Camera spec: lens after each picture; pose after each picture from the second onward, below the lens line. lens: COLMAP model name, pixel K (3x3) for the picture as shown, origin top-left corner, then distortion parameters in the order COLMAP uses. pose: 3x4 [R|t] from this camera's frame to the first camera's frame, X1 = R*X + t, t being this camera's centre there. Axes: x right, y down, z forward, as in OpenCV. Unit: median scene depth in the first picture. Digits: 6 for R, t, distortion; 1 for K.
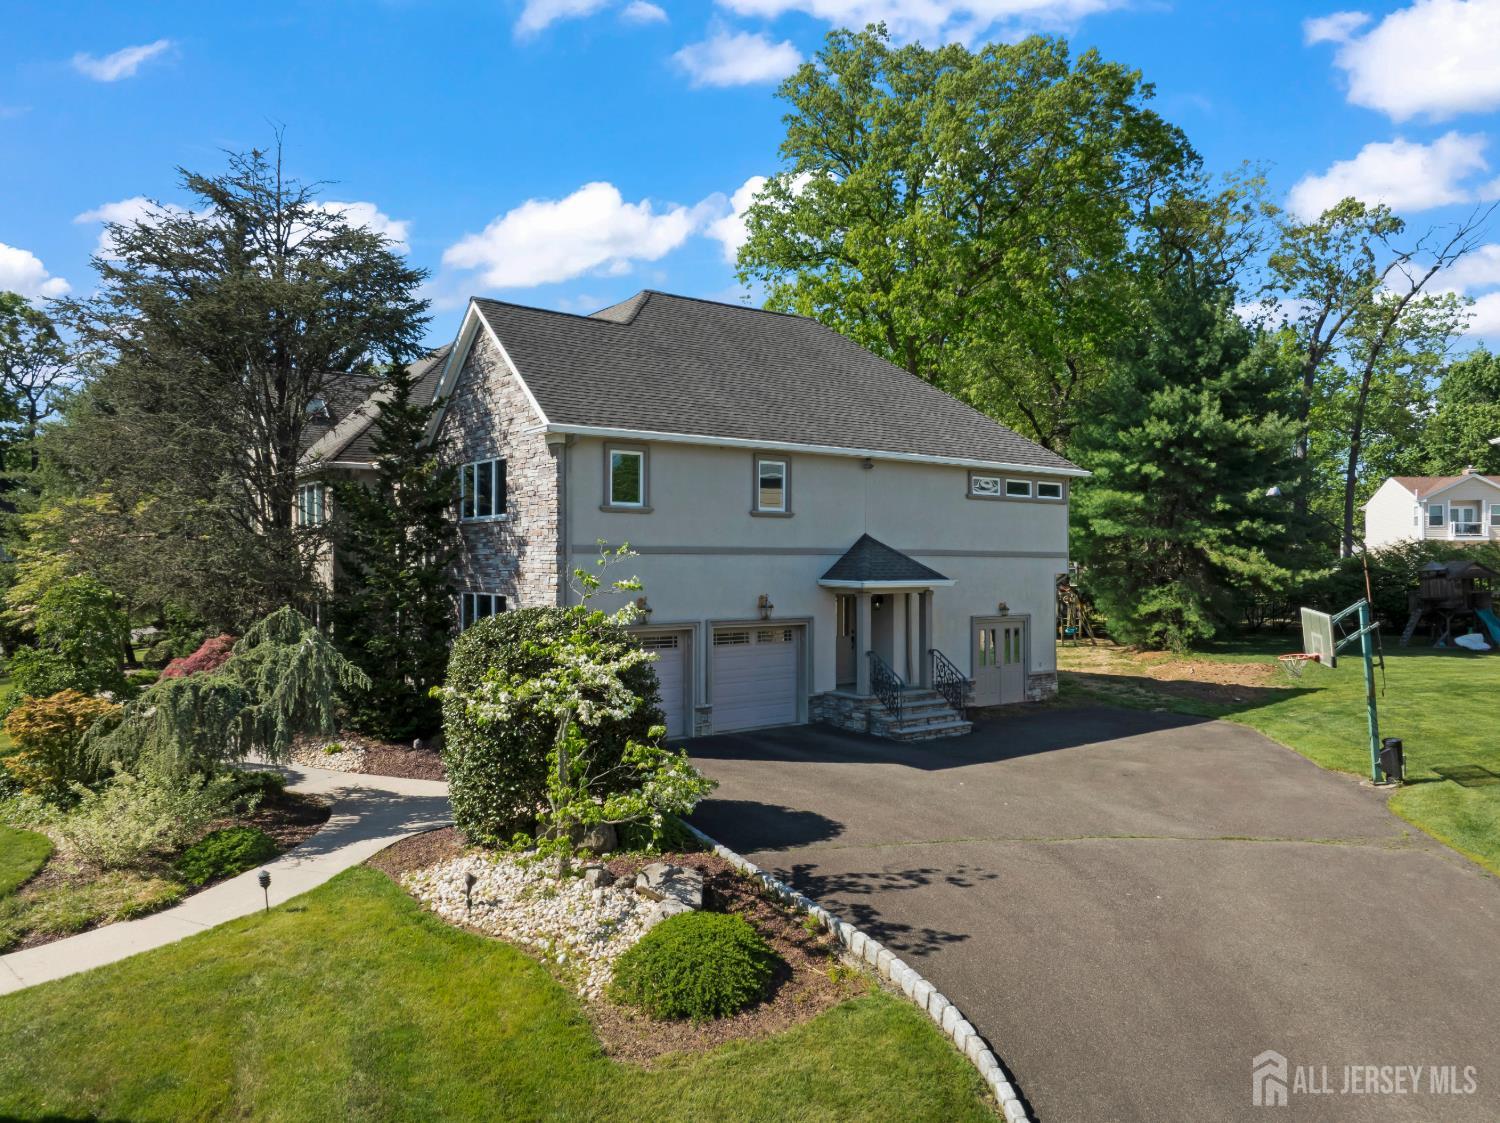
lens RADIAL K [[1061.4, 0, 746.6], [0, 1061.4, 565.9], [0, 0, 1]] dist [-0.037387, 0.001882]
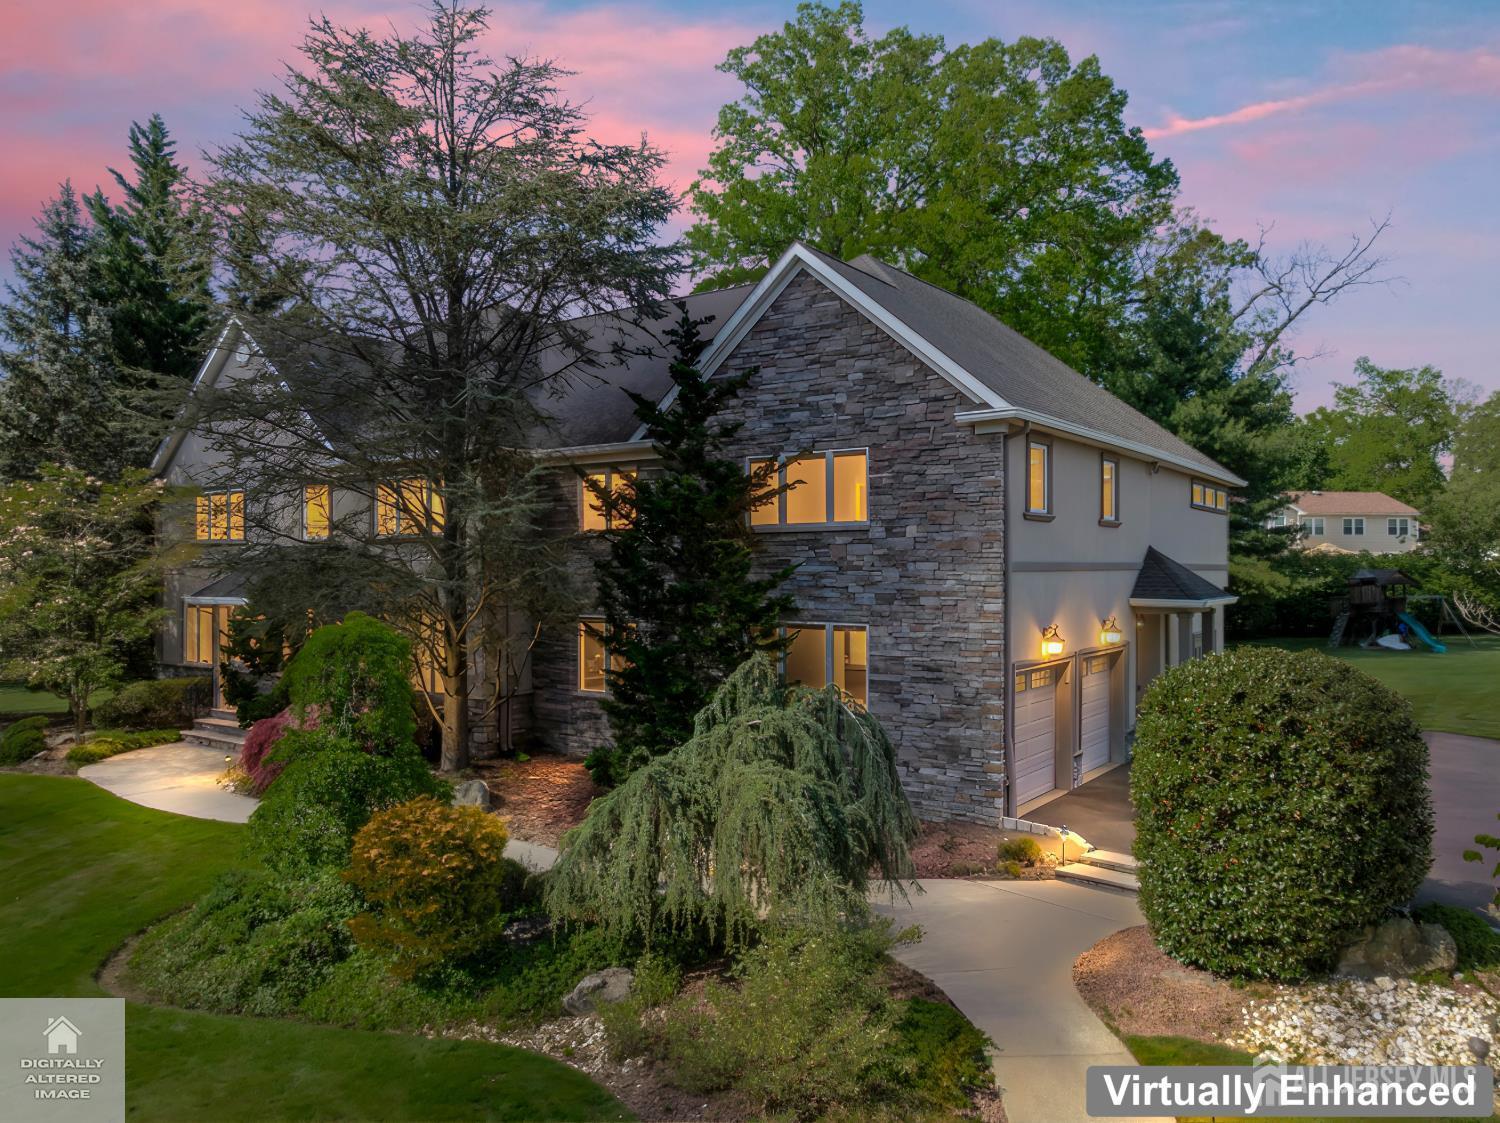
lens RADIAL K [[1061.4, 0, 751.5], [0, 1061.4, 557.0], [0, 0, 1]] dist [-0.037387, 0.001882]
pose [[0.960104, 0.002568, 0.279633, -0.260042], [-0.000261, 0.999966, -0.008286, -0.007691], [-0.279644, 0.007883, 0.960071, 0.128423]]
